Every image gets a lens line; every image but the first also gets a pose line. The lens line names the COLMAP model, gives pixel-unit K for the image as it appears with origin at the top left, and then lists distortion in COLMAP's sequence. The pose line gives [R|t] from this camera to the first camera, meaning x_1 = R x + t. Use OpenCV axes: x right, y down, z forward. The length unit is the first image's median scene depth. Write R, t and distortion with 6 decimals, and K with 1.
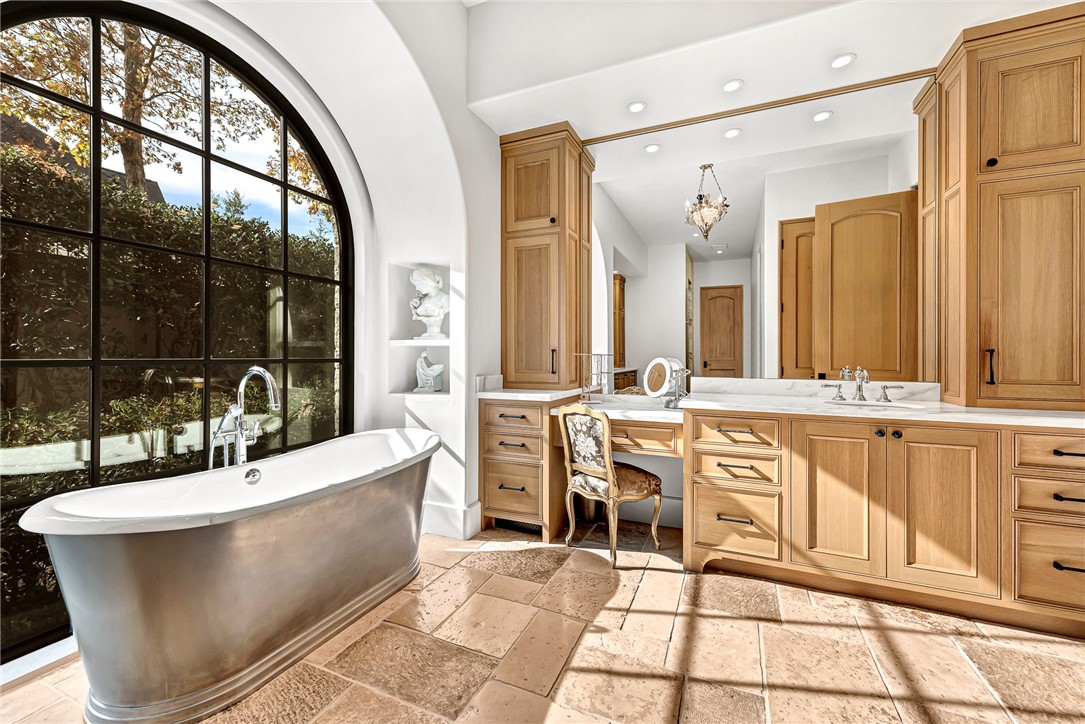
lens RADIAL K [[431.1, 0, 545.0], [0, 431.1, 356.8], [0, 0, 1]] dist [-0.002751, -0.000203]
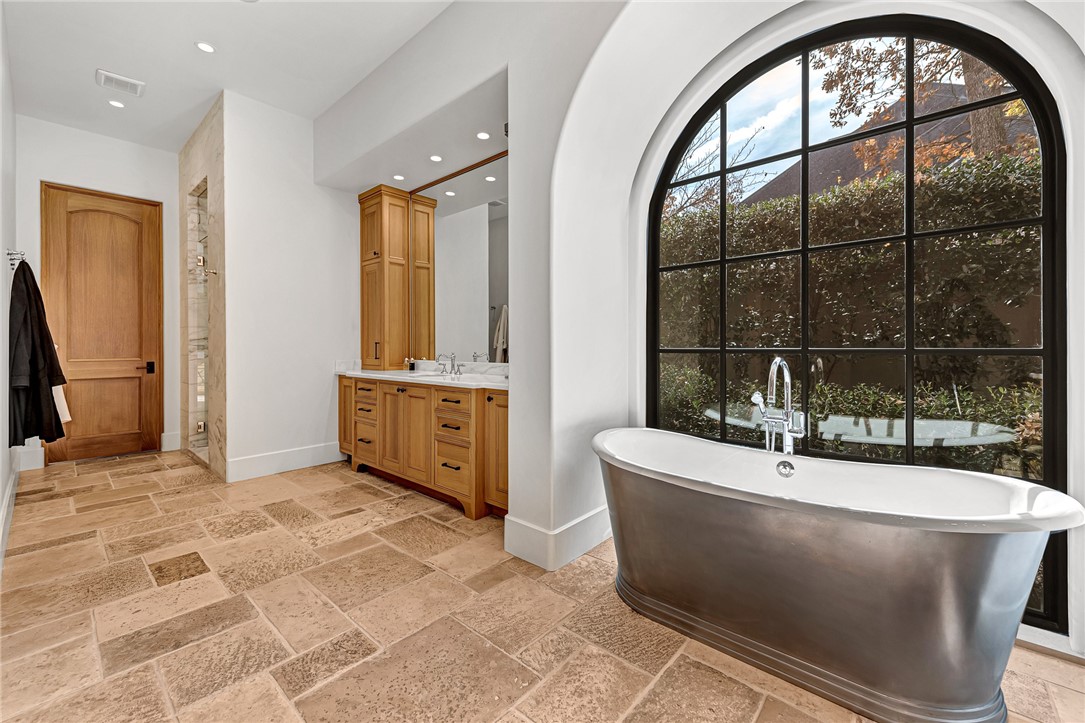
lens RADIAL K [[431.1, 0, 544.5], [0, 431.1, 356.7], [0, 0, 1]] dist [-0.002751, -0.000203]
pose [[-0.296846, 0.023379, -0.954639, 0.412224], [0.001674, 0.999711, 0.023963, -0.001532], [0.954924, 0.005516, -0.296800, 0.769306]]
